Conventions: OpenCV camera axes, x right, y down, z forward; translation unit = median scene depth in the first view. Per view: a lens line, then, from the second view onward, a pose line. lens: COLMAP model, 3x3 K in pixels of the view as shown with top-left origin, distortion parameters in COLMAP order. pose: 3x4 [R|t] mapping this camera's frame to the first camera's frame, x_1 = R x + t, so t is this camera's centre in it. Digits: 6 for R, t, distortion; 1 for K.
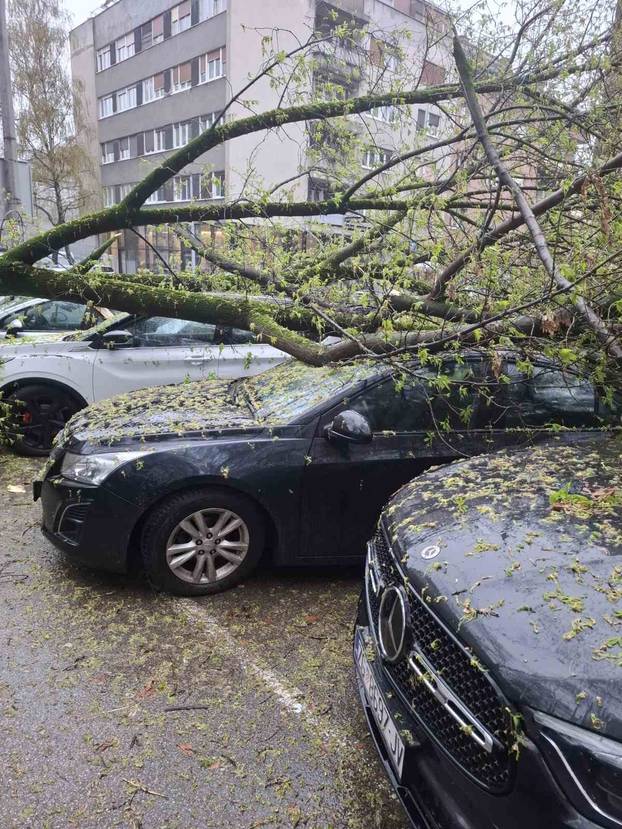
lens RADIAL K [[684.3, 0, 311.0], [0, 684.3, 414.5], [0, 0, 1]] dist [0.056441, -0.004682]
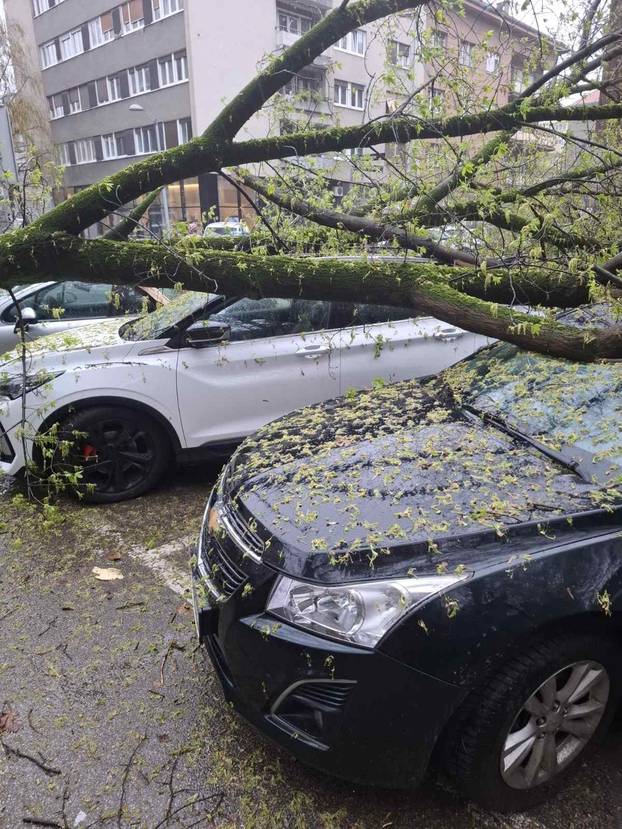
lens RADIAL K [[676.9, 0, 311.0], [0, 676.9, 414.5], [0, 0, 1]] dist [0.028695, 0.009774]
pose [[0.995390, -0.082121, 0.049556, -0.173369], [0.078384, 0.994235, 0.073158, -0.054947], [-0.055278, -0.068936, 0.996088, 0.236553]]
